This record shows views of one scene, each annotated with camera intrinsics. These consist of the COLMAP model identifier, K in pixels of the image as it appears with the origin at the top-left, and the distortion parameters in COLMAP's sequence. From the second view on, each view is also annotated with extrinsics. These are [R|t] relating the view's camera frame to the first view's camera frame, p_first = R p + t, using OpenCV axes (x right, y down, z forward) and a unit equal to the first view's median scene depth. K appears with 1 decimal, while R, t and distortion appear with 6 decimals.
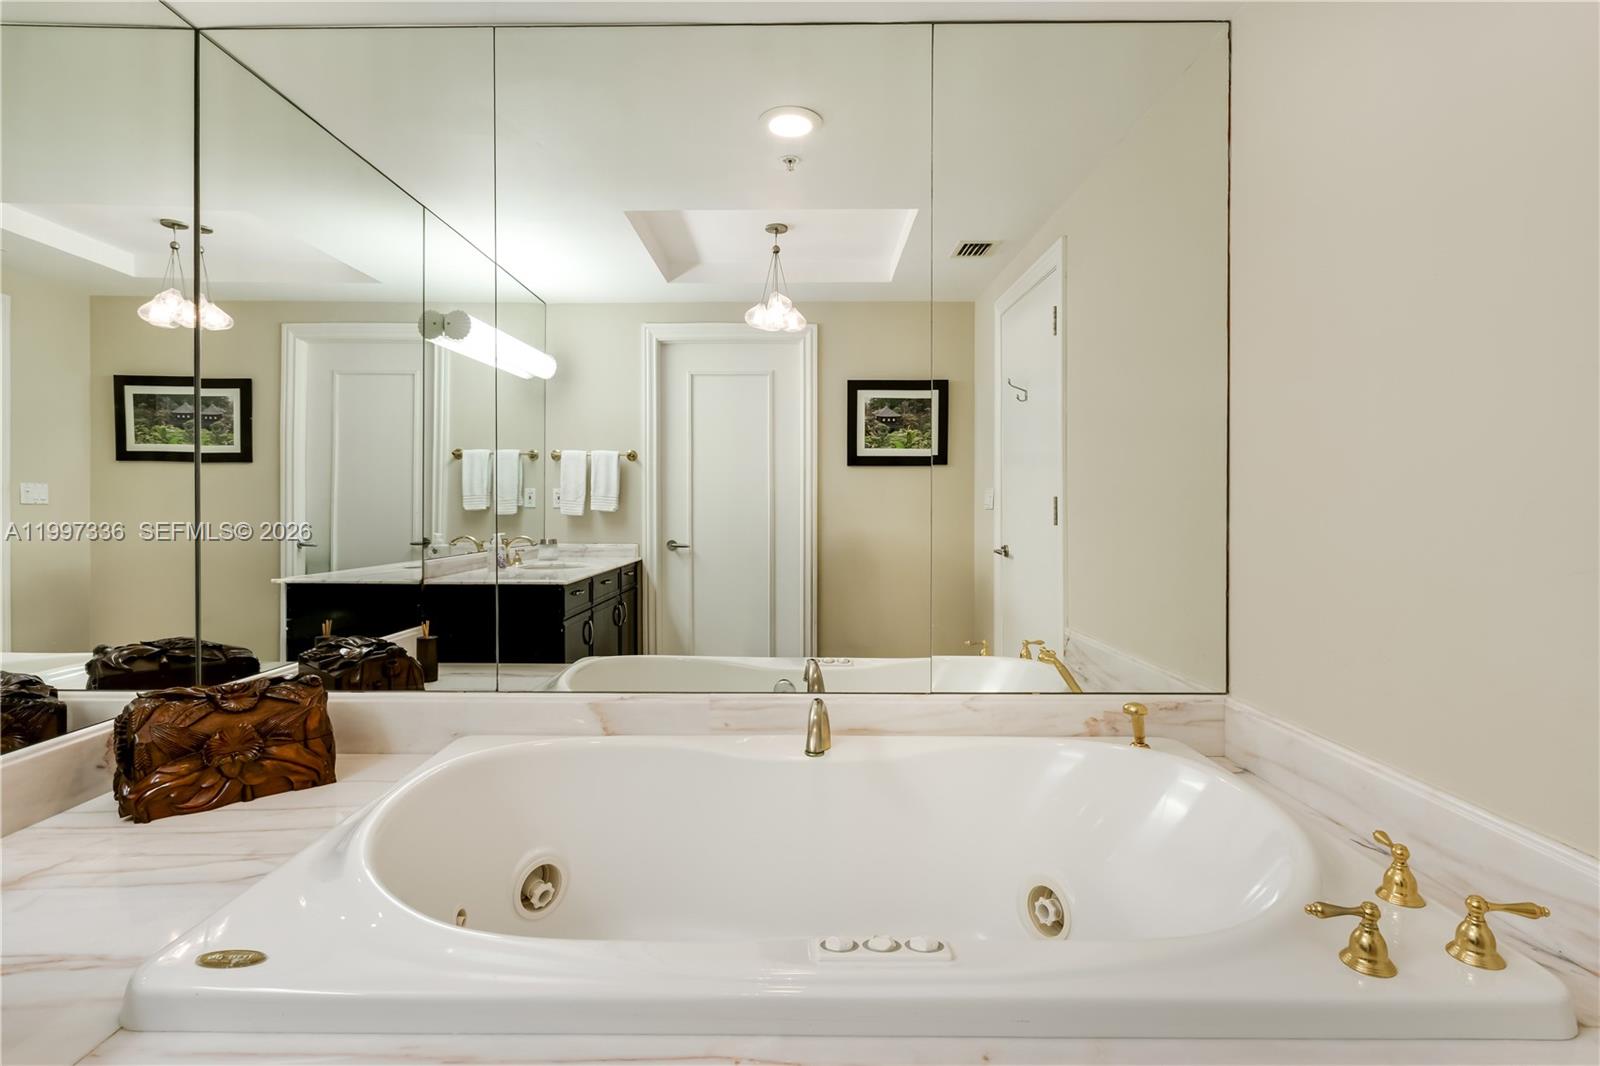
lens RADIAL K [[799.0, 0, 797.1], [0, 799.0, 509.7], [0, 0, 1]] dist [-0.001319, -0.000449]
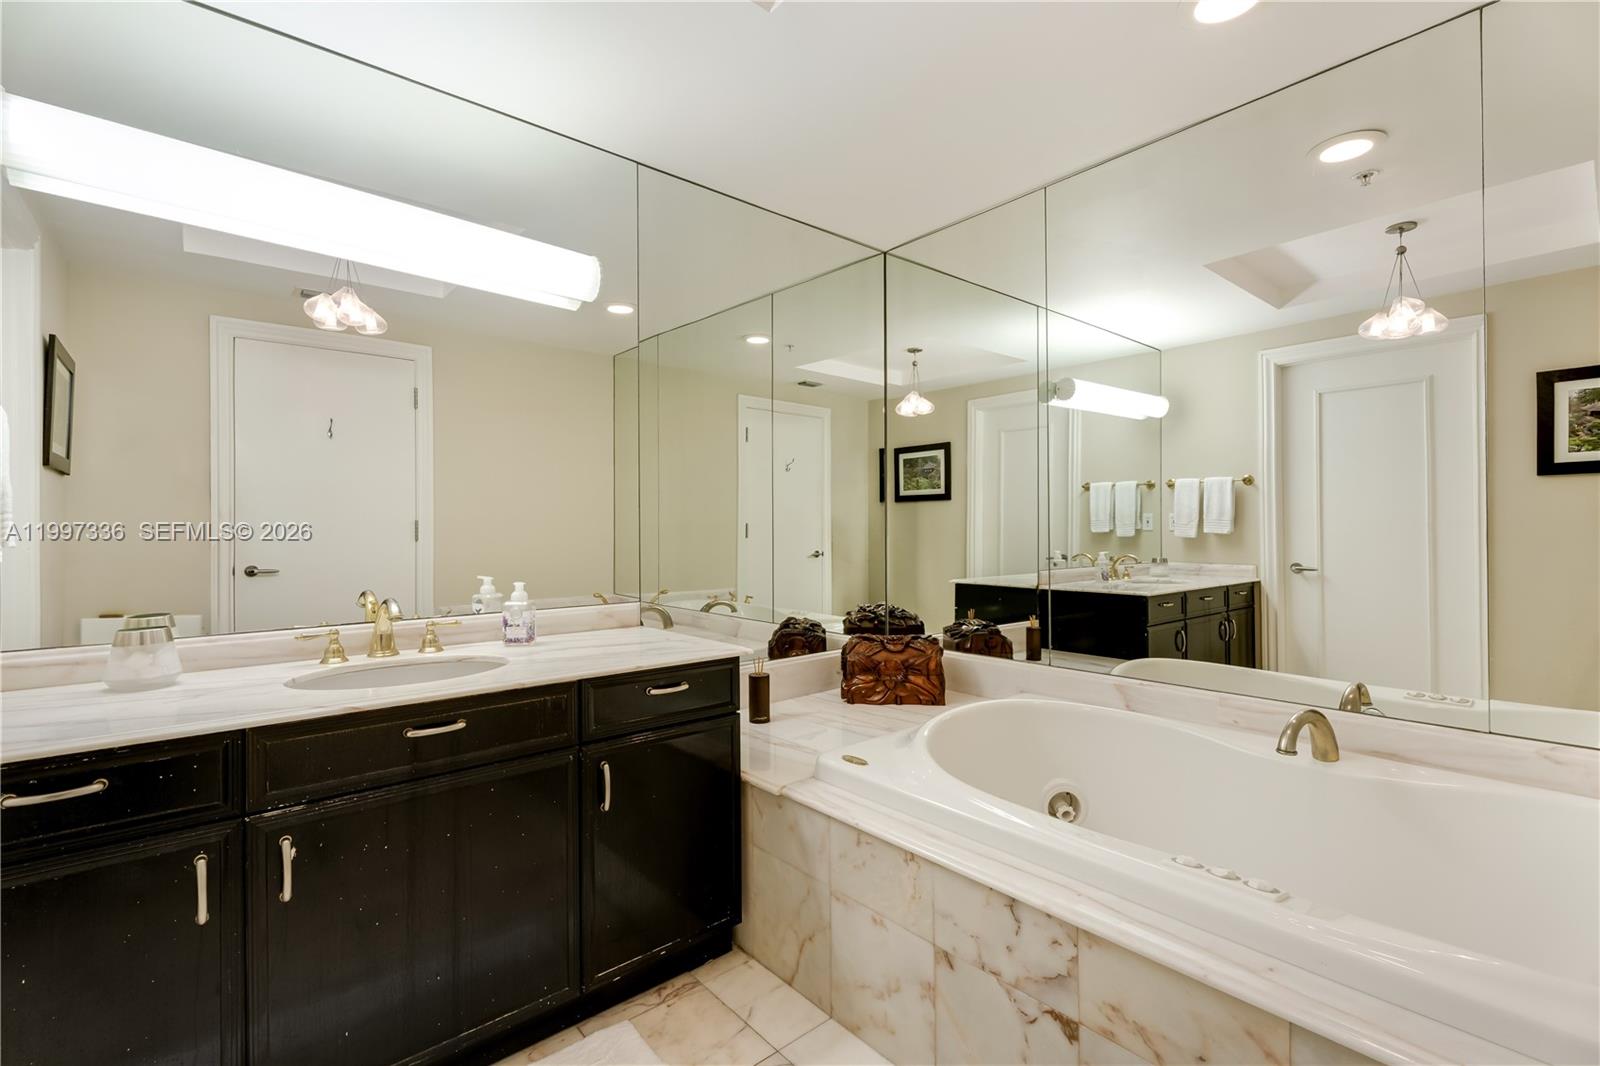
lens RADIAL K [[714.8, 0, 793.4], [0, 714.8, 527.9], [0, 0, 1]] dist [-0.000564, 0.000088]
pose [[0.652886, -0.007398, -0.757420, 0.138360], [0.003002, 0.999970, -0.007179, -0.000690], [0.757450, 0.002414, 0.652888, -0.070621]]
